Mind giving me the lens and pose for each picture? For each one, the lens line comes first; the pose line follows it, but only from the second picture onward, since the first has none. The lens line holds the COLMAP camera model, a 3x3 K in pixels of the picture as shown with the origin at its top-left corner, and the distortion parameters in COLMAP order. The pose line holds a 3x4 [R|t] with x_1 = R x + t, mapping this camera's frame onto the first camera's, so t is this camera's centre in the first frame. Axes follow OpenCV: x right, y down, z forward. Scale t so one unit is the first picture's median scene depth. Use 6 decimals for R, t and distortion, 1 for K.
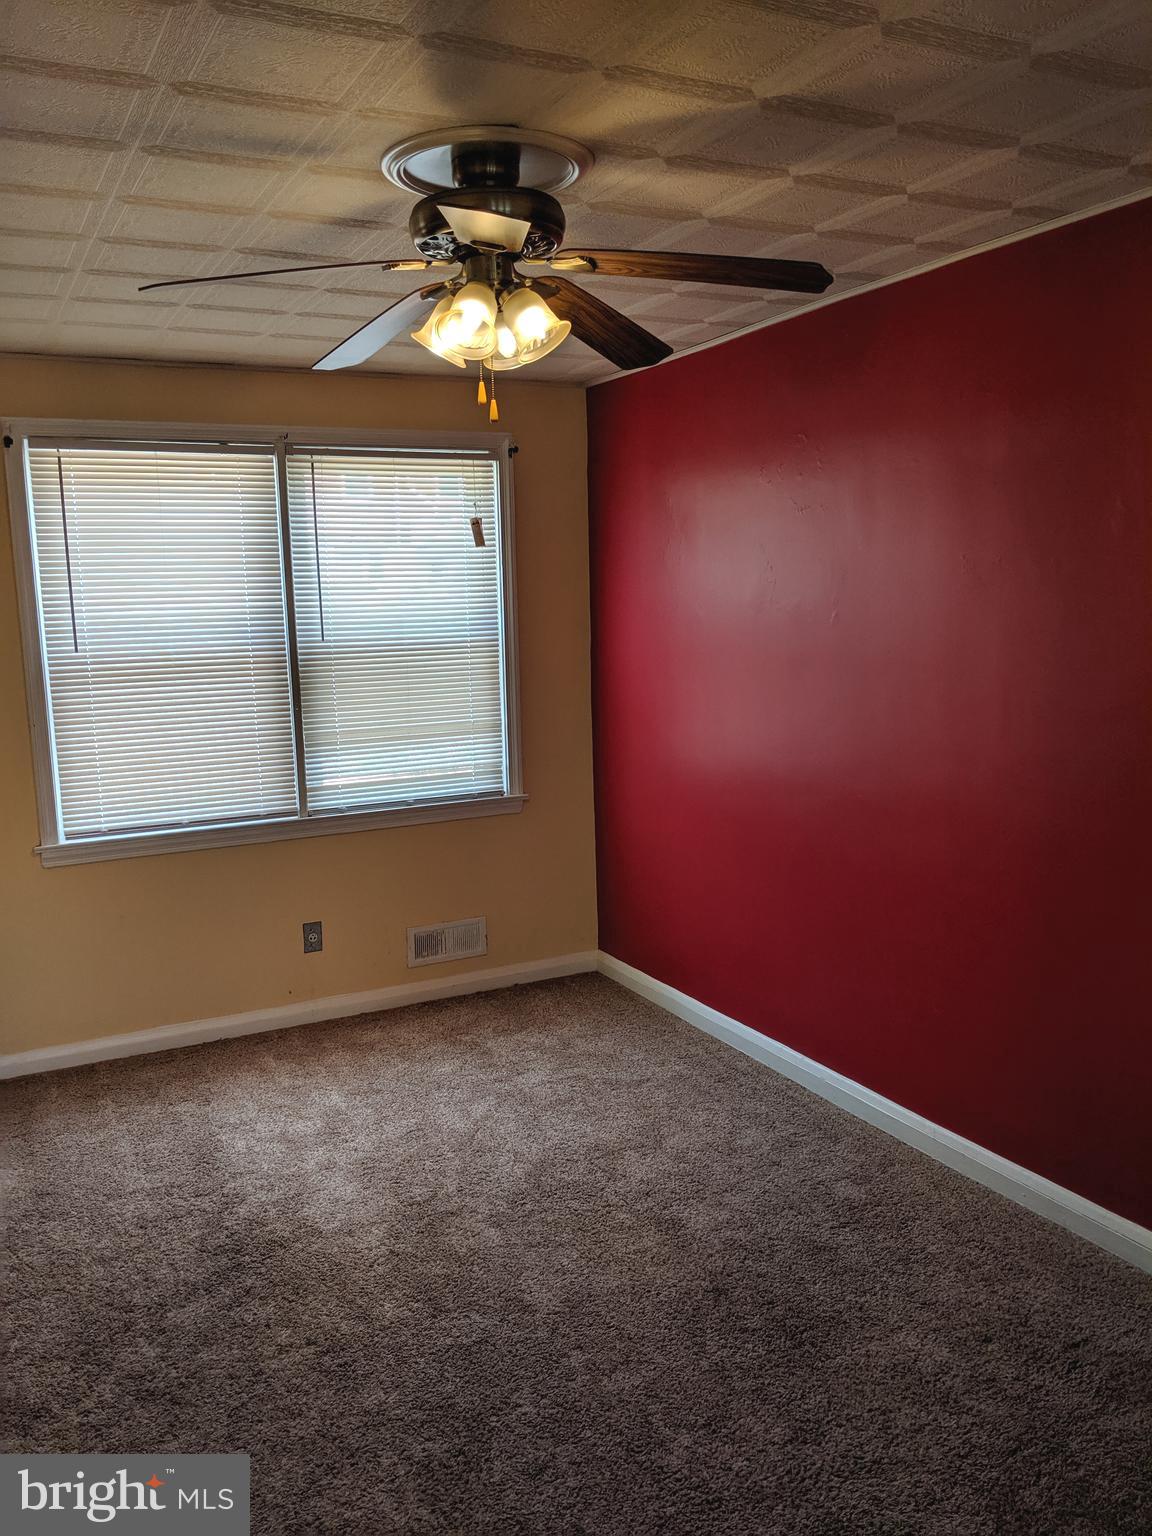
lens RADIAL K [[1229.5, 0, 570.9], [0, 1229.5, 769.1], [0, 0, 1]] dist [0.138601, -0.249987]
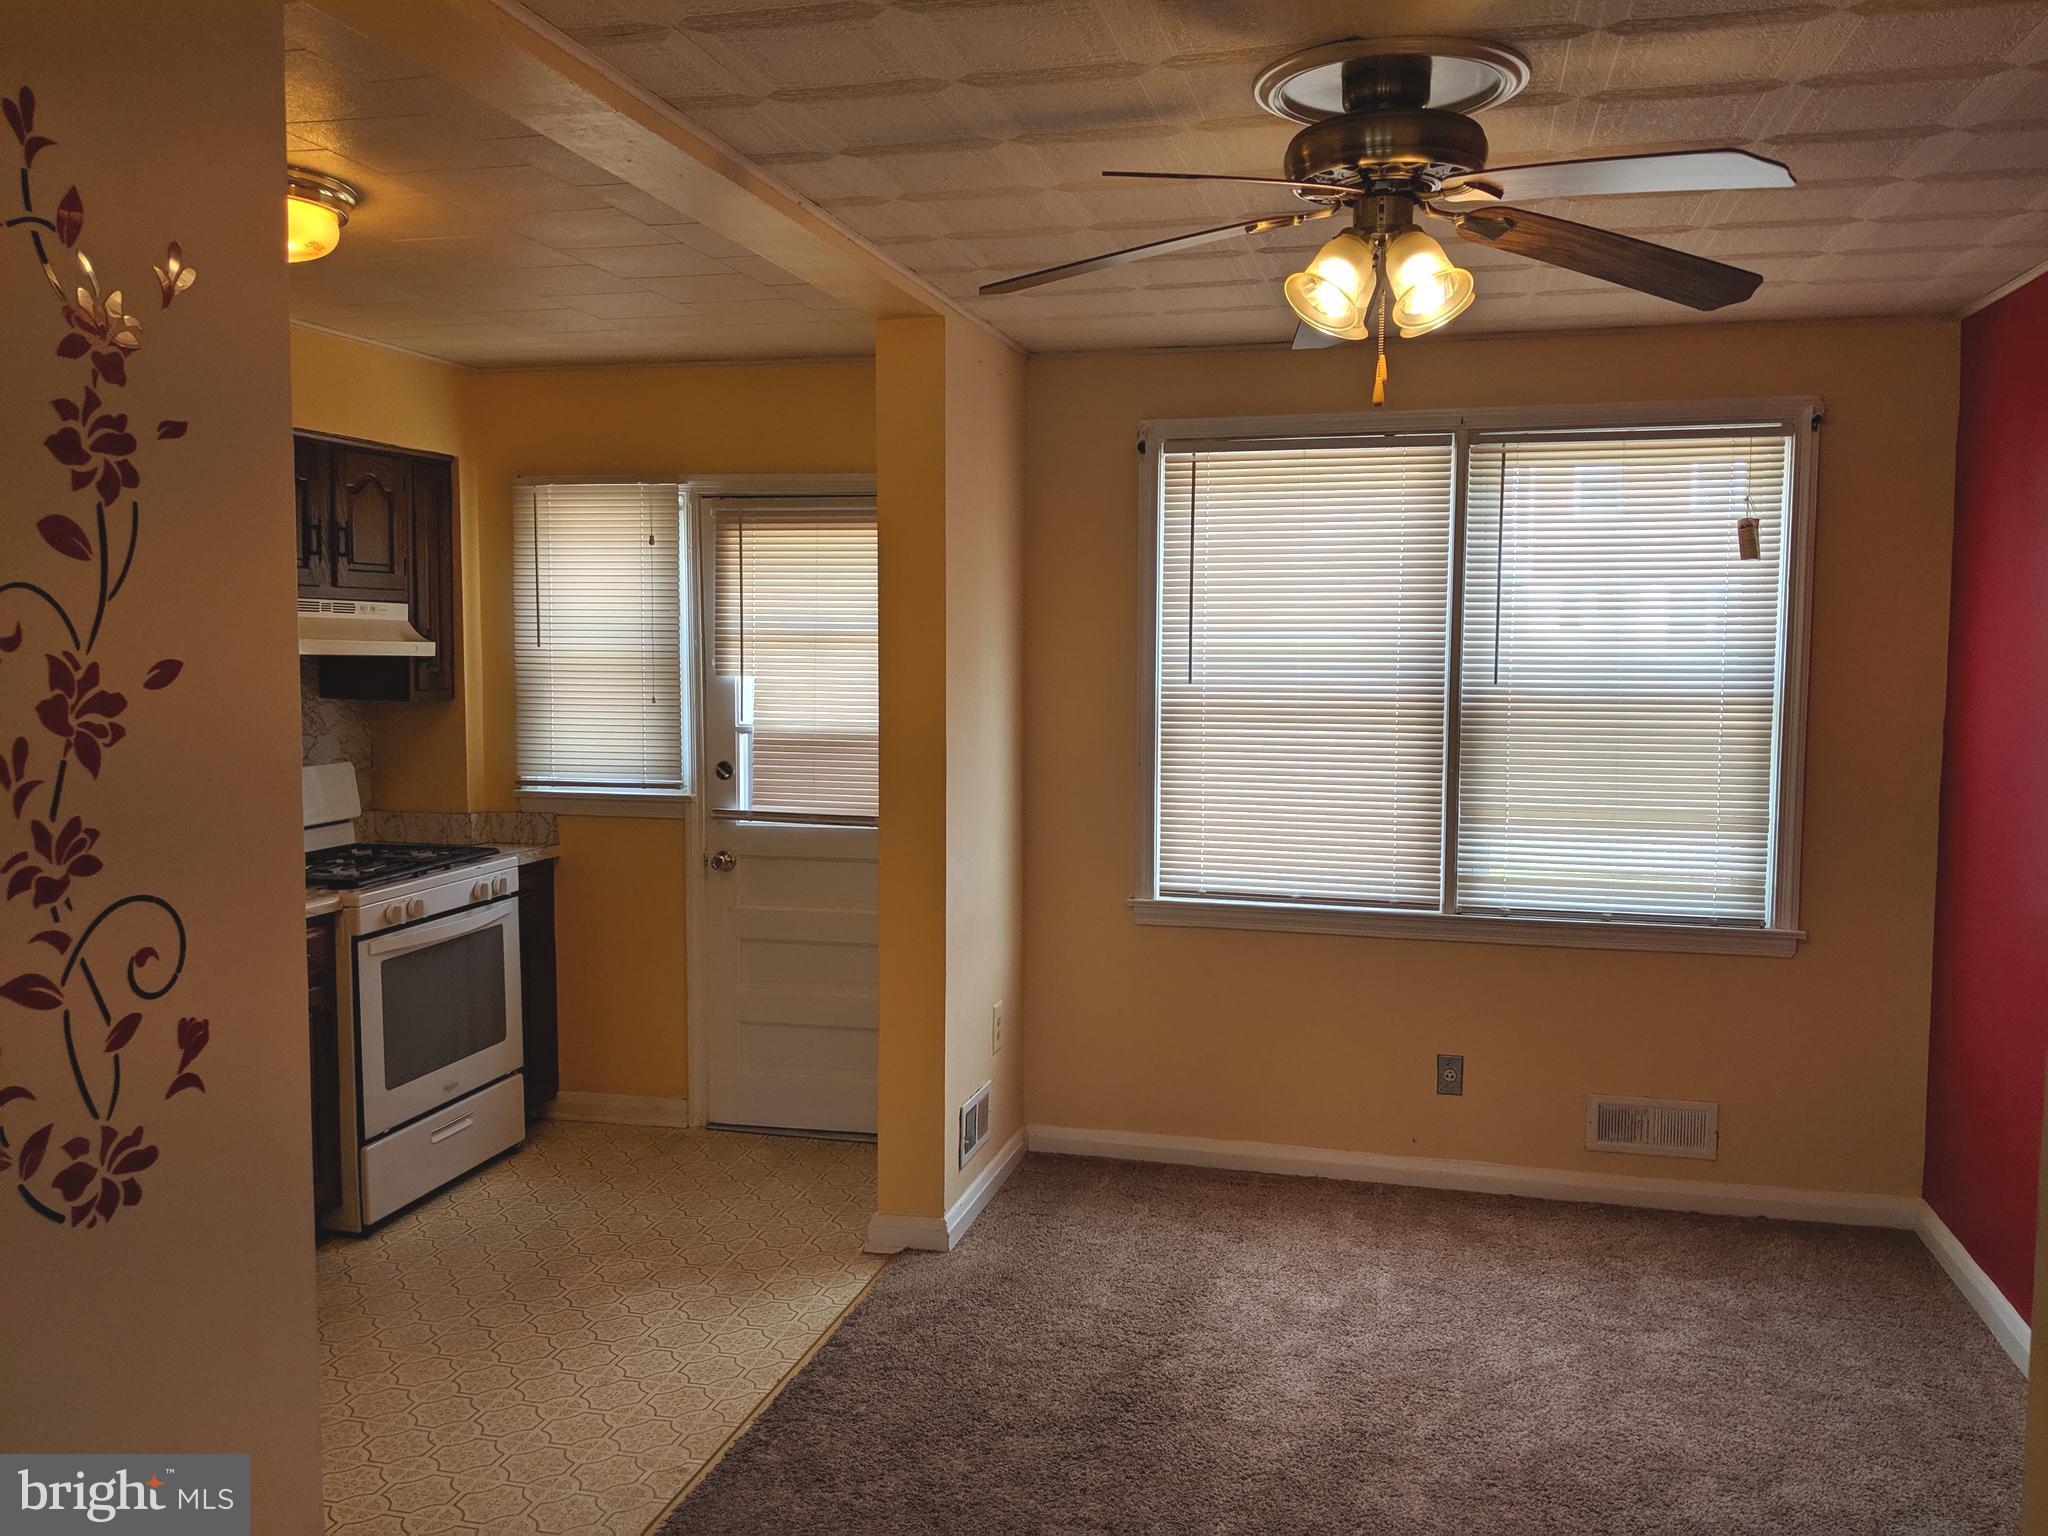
lens RADIAL K [[1651.8, 0, 1037.3], [0, 1651.8, 749.6], [0, 0, 1]] dist [0.111484, -0.188668]
pose [[0.763750, 0.077733, -0.640815, 0.243438], [-0.117574, 0.992869, -0.019691, -0.011472], [0.634715, 0.090382, 0.767443, 0.048278]]
